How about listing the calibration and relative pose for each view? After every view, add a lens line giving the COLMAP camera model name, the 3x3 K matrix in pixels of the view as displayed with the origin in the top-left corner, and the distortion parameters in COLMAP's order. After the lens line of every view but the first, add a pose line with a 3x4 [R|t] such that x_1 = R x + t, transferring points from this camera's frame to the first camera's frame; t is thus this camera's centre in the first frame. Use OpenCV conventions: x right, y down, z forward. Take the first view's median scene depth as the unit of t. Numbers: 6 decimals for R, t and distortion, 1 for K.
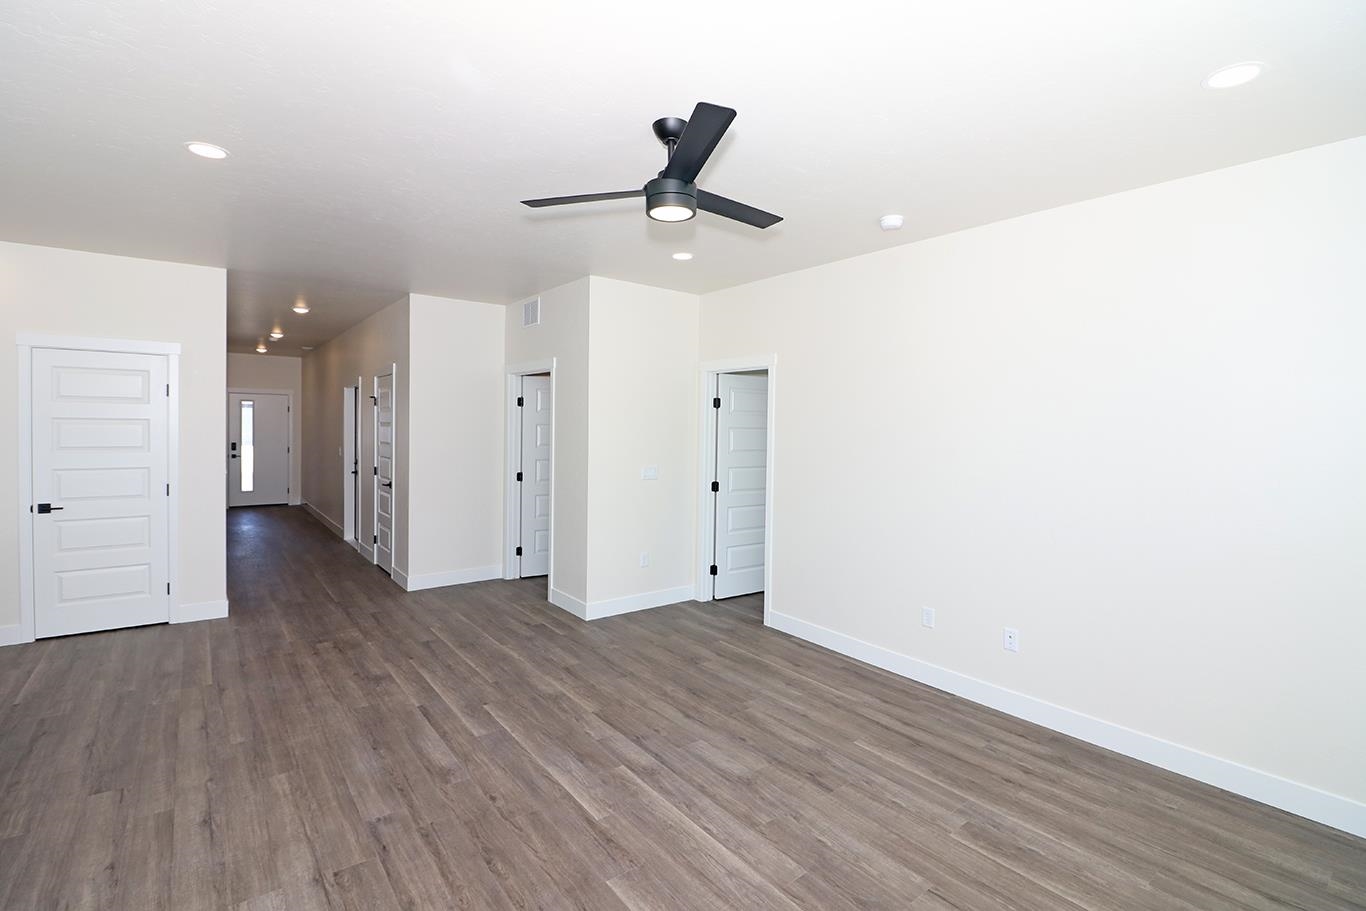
lens RADIAL K [[627.5, 0, 676.5], [0, 627.5, 439.2], [0, 0, 1]] dist [-0.000904, -0.012516]
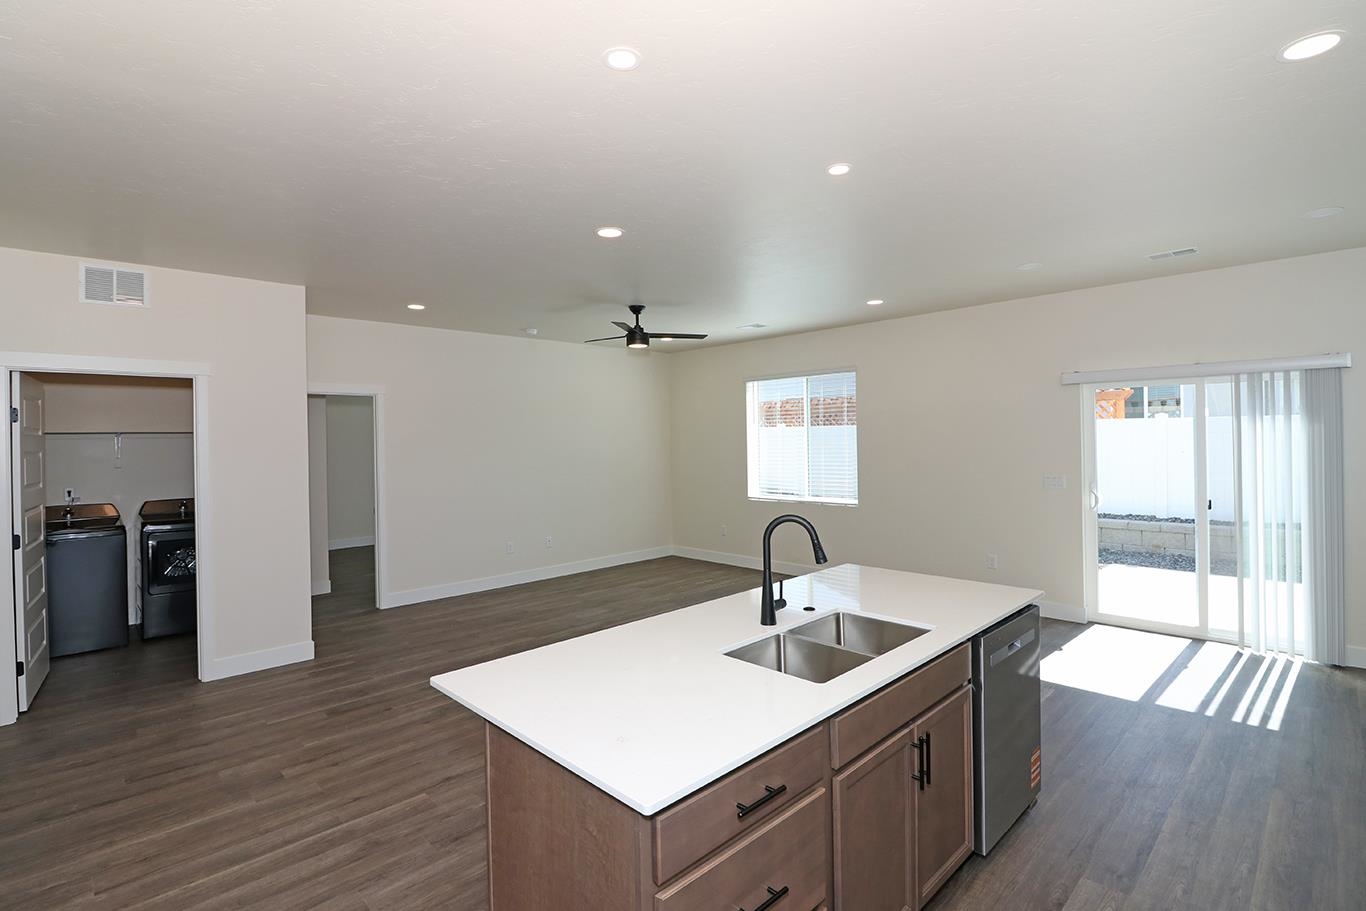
lens RADIAL K [[653.2, 0, 676.5], [0, 653.2, 441.0], [0, 0, 1]] dist [0.000733, -0.011069]
pose [[-0.112873, -0.016720, 0.993469, -1.818734], [0.035858, 0.999139, 0.020890, -0.050395], [-0.992962, 0.037982, -0.112176, 0.890129]]
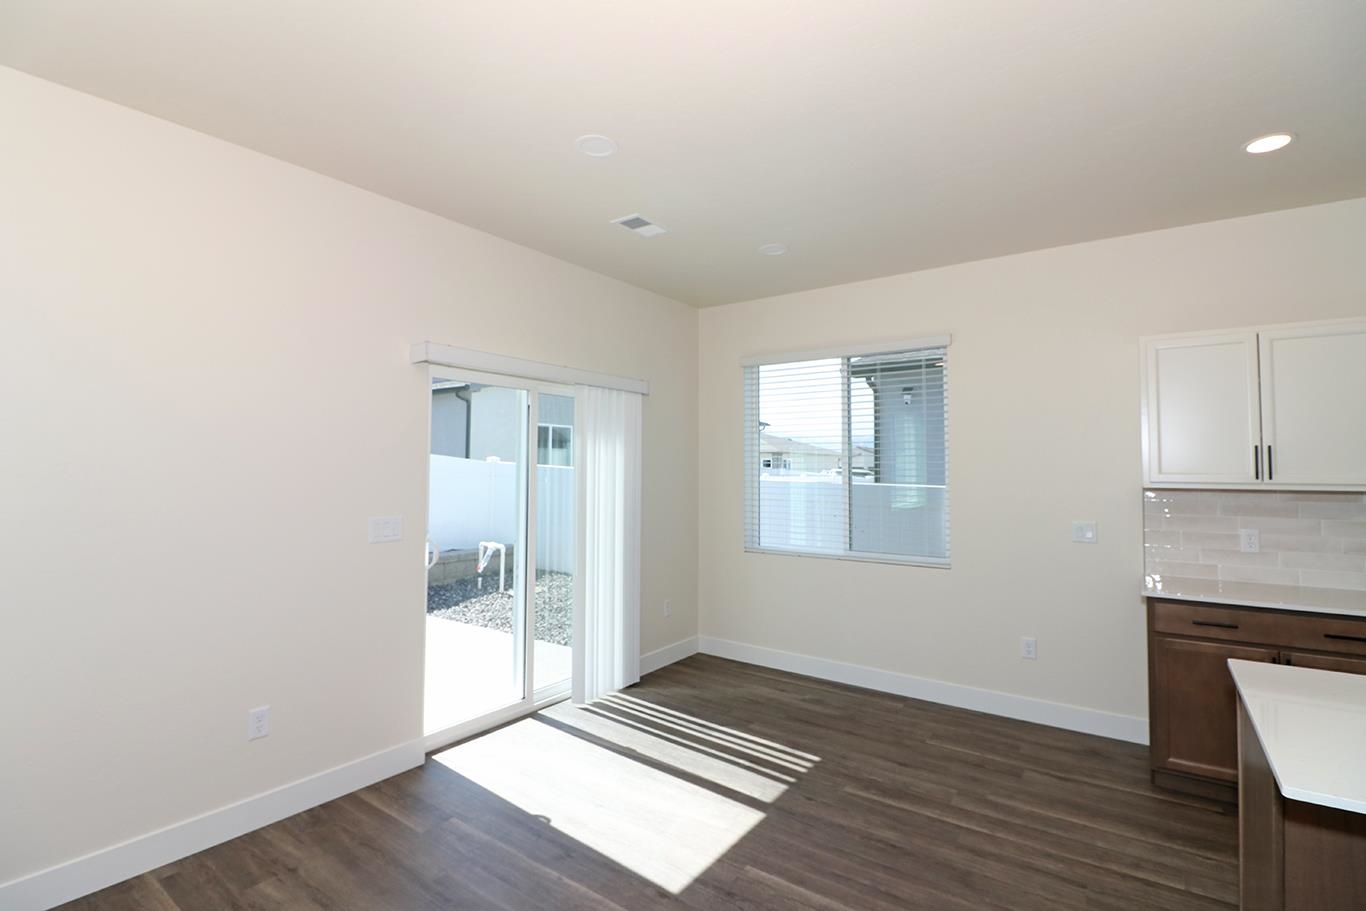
lens RADIAL K [[641.5, 0, 679.5], [0, 641.5, 441.5], [0, 0, 1]] dist [-0.002477, -0.013934]
pose [[-0.959777, -0.032086, -0.278925, -0.359449], [-0.025490, 0.999304, -0.027244, 0.013769], [0.279605, -0.019038, -0.959926, 0.734411]]
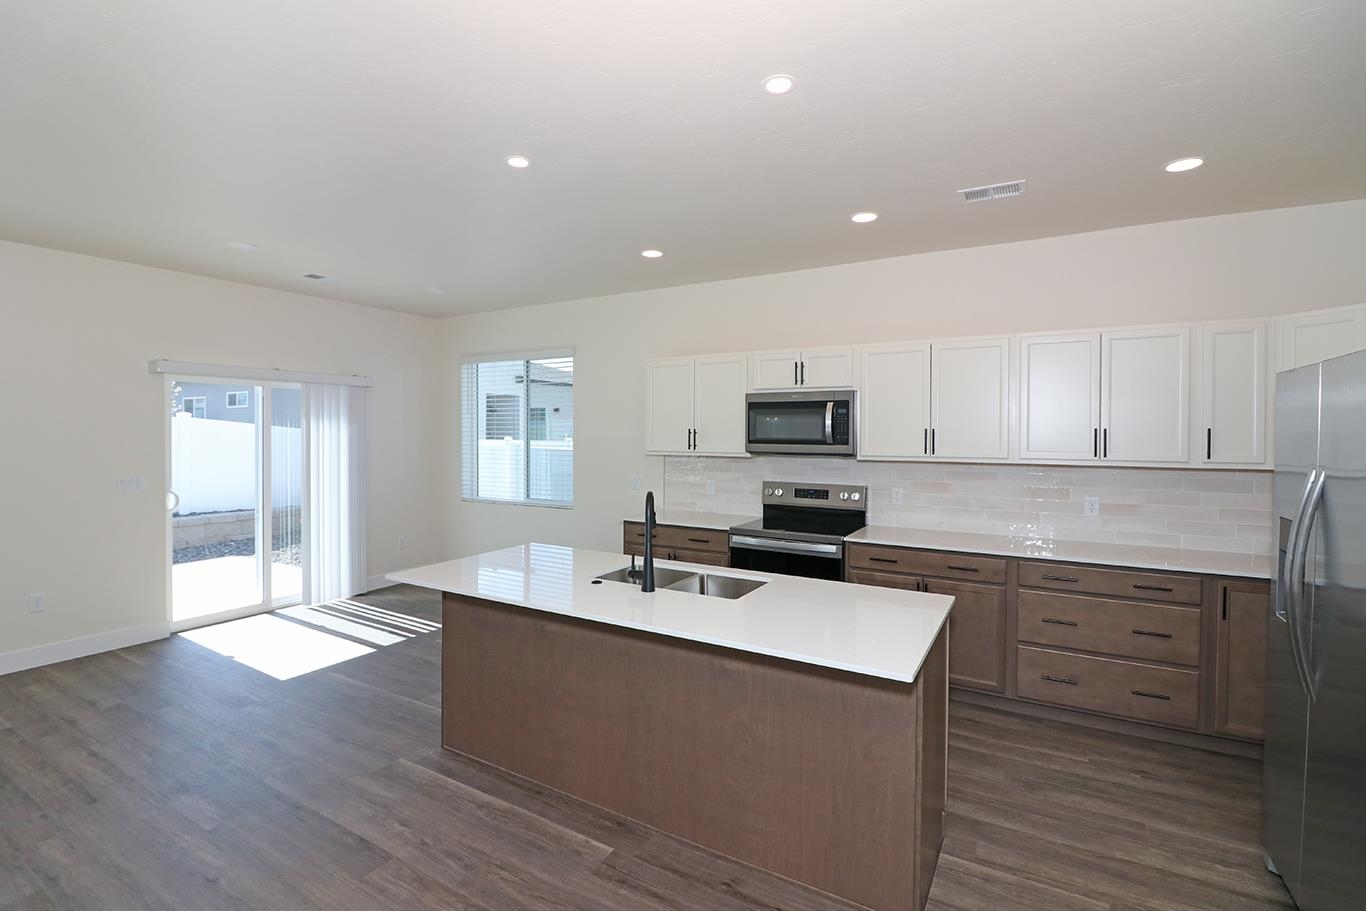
lens RADIAL K [[627.5, 0, 676.5], [0, 627.5, 439.2], [0, 0, 1]] dist [-0.000904, -0.012516]
pose [[-0.927722, -0.015010, -0.372970, -0.826978], [-0.025147, 0.999434, 0.022329, -0.034953], [0.372424, 0.030094, -0.927575, 1.459023]]
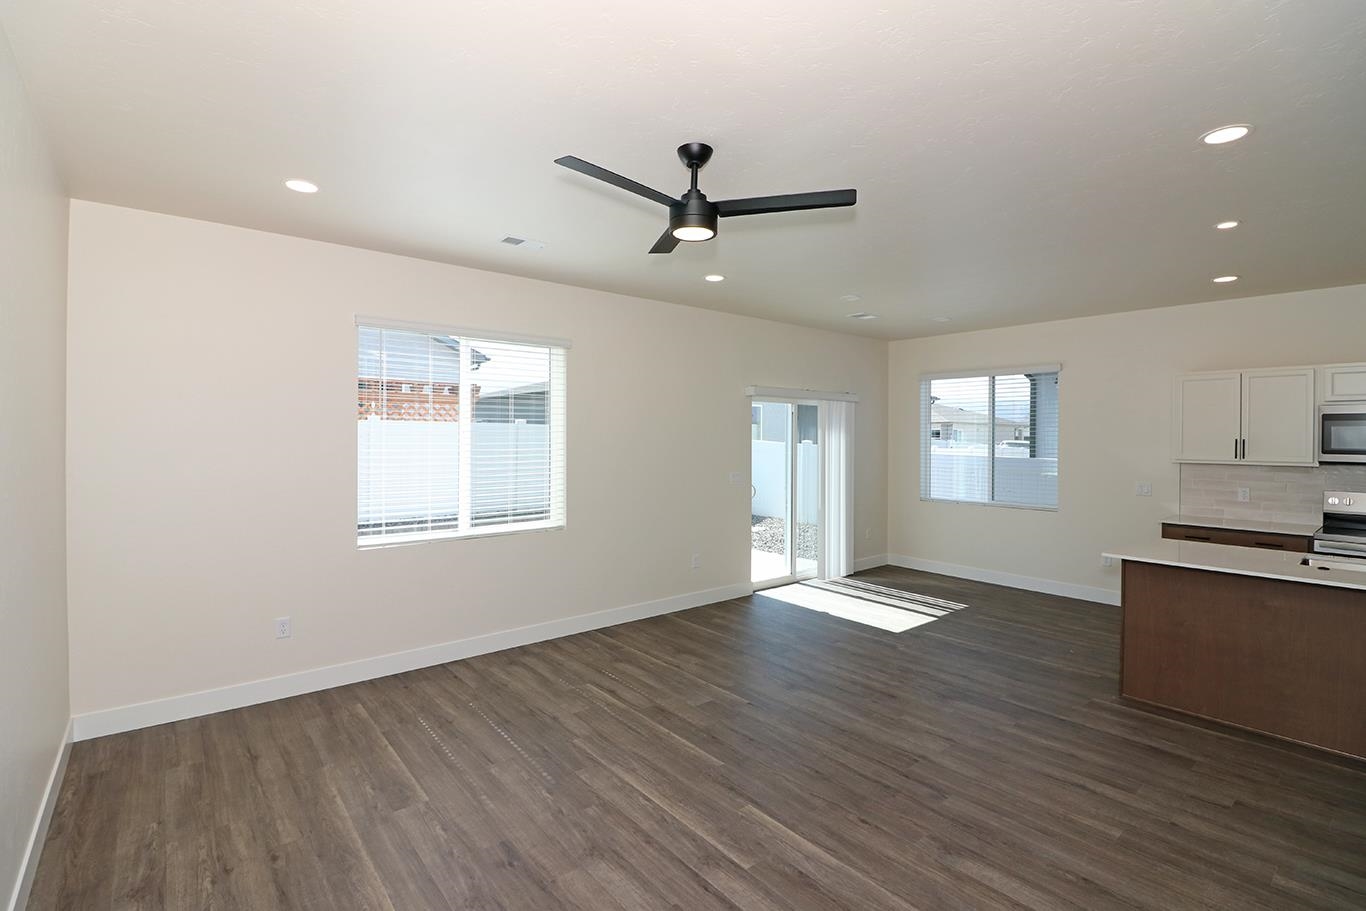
lens RADIAL K [[627.5, 0, 676.5], [0, 627.5, 439.2], [0, 0, 1]] dist [-0.000904, -0.012516]
pose [[-0.999387, -0.021912, -0.027303, 0.031957], [-0.022567, 0.999459, 0.023927, -0.031667], [0.026764, 0.024528, -0.999341, 1.608112]]
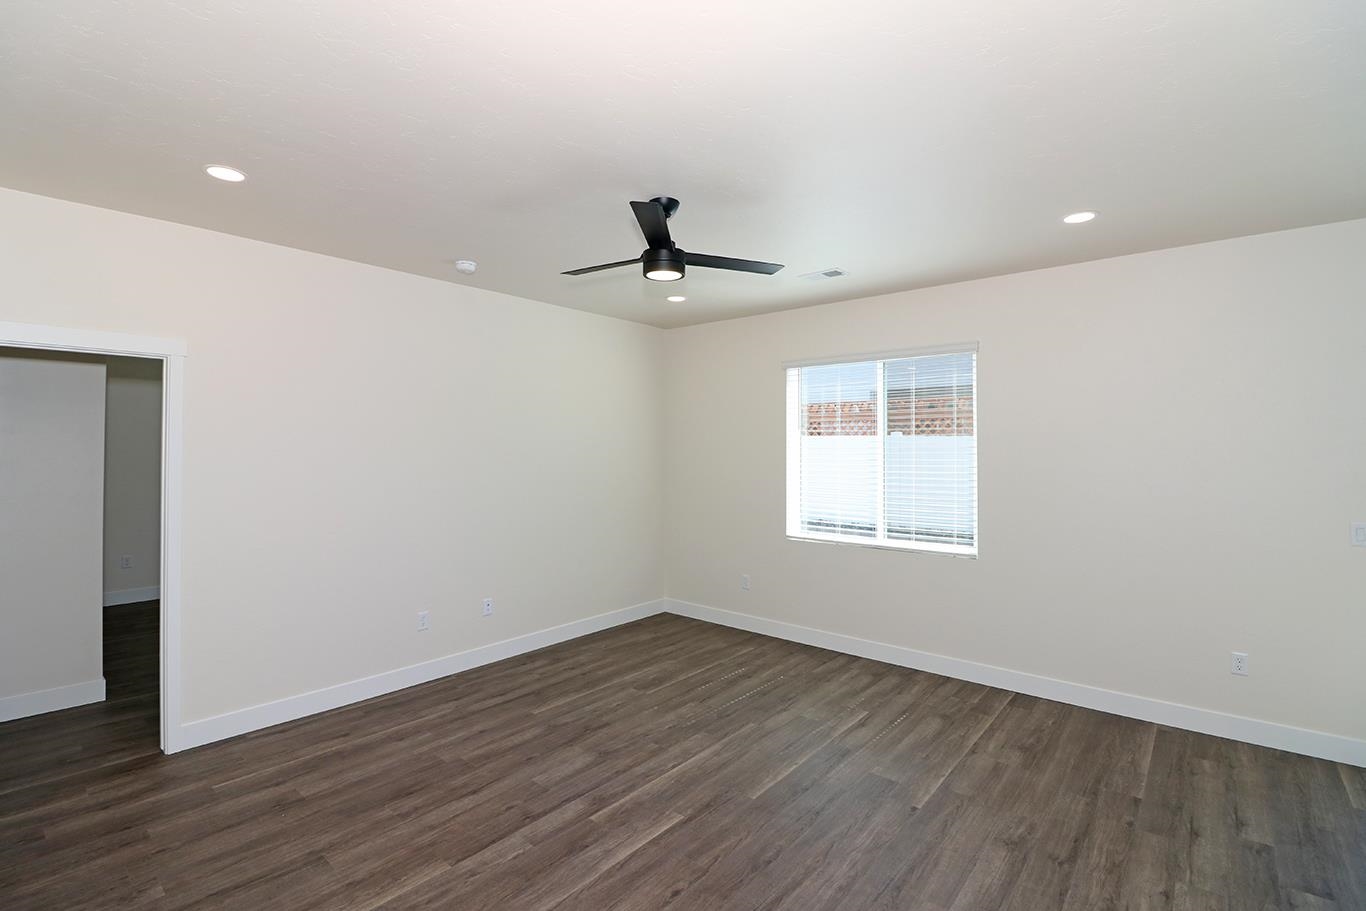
lens RADIAL K [[627.5, 0, 676.5], [0, 627.5, 439.2], [0, 0, 1]] dist [-0.000904, -0.012516]
pose [[-0.202734, -0.003973, 0.979226, -0.928030], [0.013271, 0.999889, 0.006805, -0.042440], [-0.979144, 0.014374, -0.202659, 0.958240]]
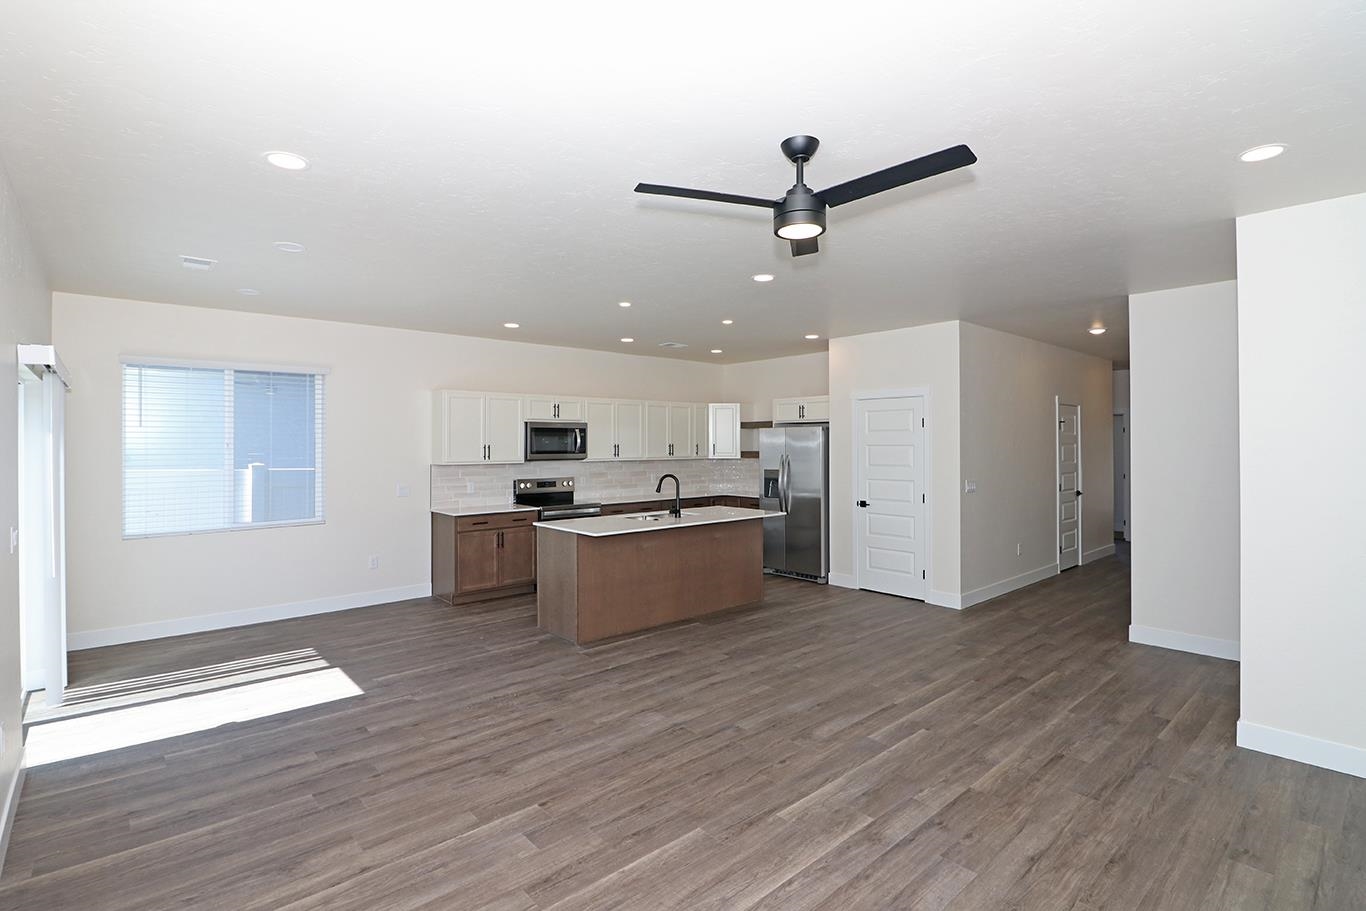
lens RADIAL K [[653.2, 0, 676.5], [0, 653.2, 441.0], [0, 0, 1]] dist [0.000733, -0.011069]
pose [[0.063639, -0.018816, -0.997796, 0.778021], [-0.015593, 0.999681, -0.019846, -0.006557], [0.997851, 0.016821, 0.063325, 0.585030]]
